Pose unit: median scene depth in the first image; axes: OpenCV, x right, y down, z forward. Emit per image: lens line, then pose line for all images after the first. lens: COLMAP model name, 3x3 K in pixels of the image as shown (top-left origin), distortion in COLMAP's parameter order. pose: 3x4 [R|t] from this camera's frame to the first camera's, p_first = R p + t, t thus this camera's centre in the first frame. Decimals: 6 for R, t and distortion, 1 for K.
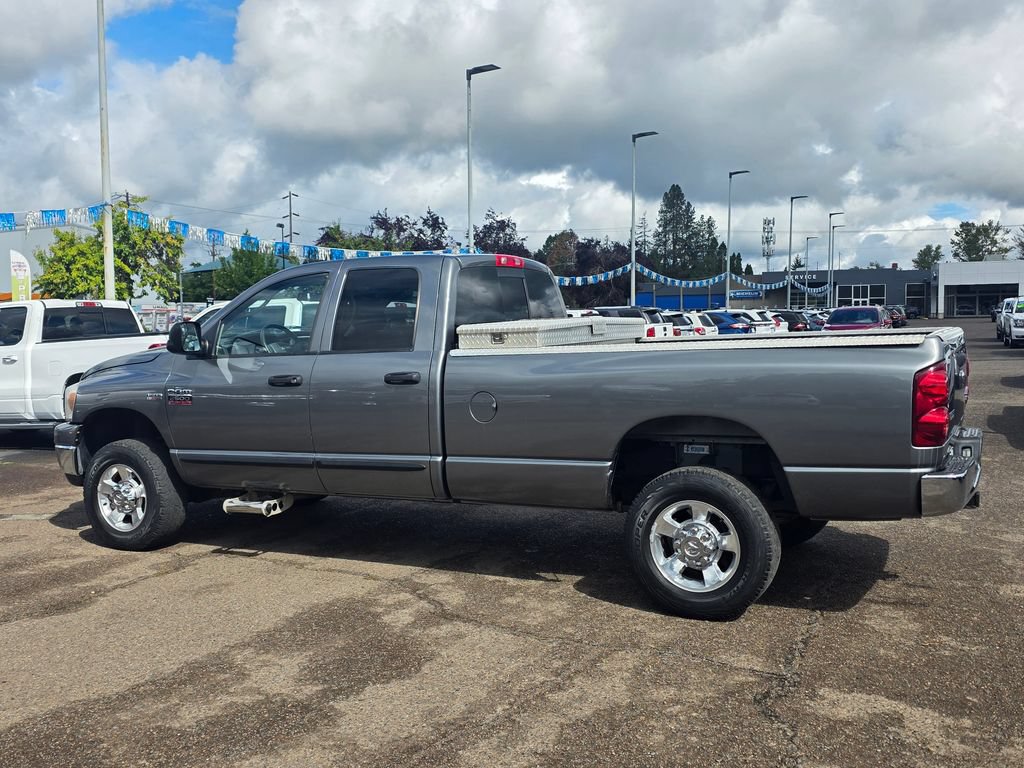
lens RADIAL K [[963.6, 0, 531.0], [0, 963.6, 385.2], [0, 0, 1]] dist [0.106565, -0.164989]
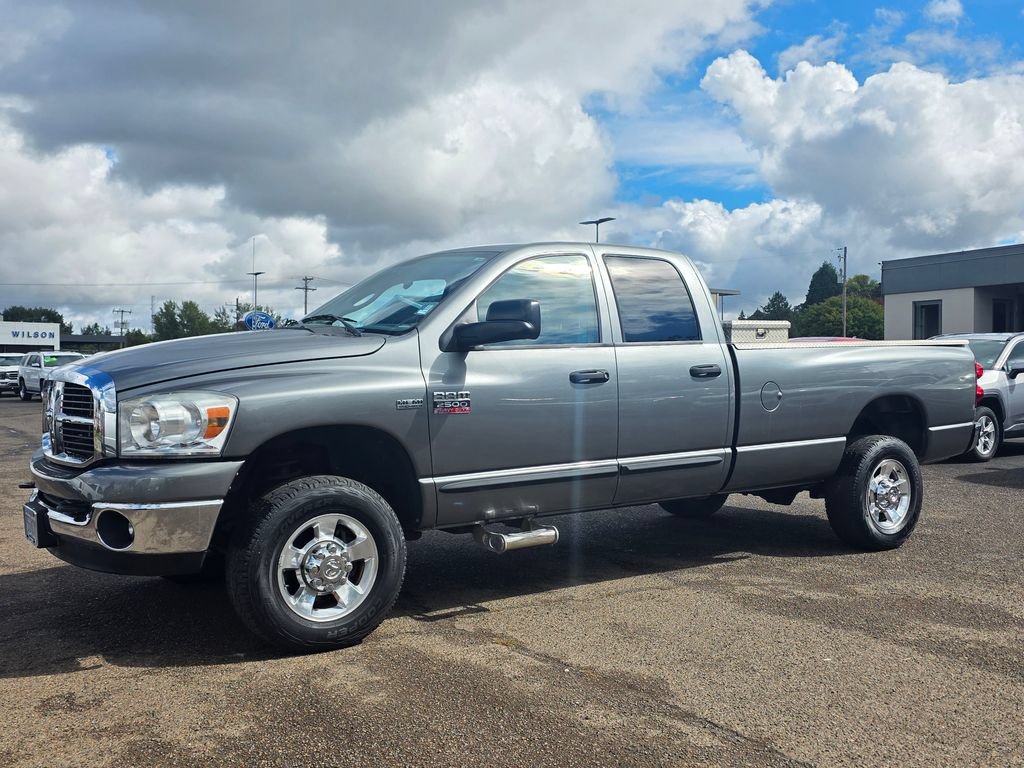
lens RADIAL K [[968.3, 0, 512.0], [0, 968.3, 384.0], [0, 0, 1]] dist [0.104959, -0.152532]
pose [[0.486102, 0.002809, 0.873898, -1.109602], [0.055211, 0.997898, -0.033918, 0.029325], [-0.872156, 0.064737, 0.484925, 0.701705]]
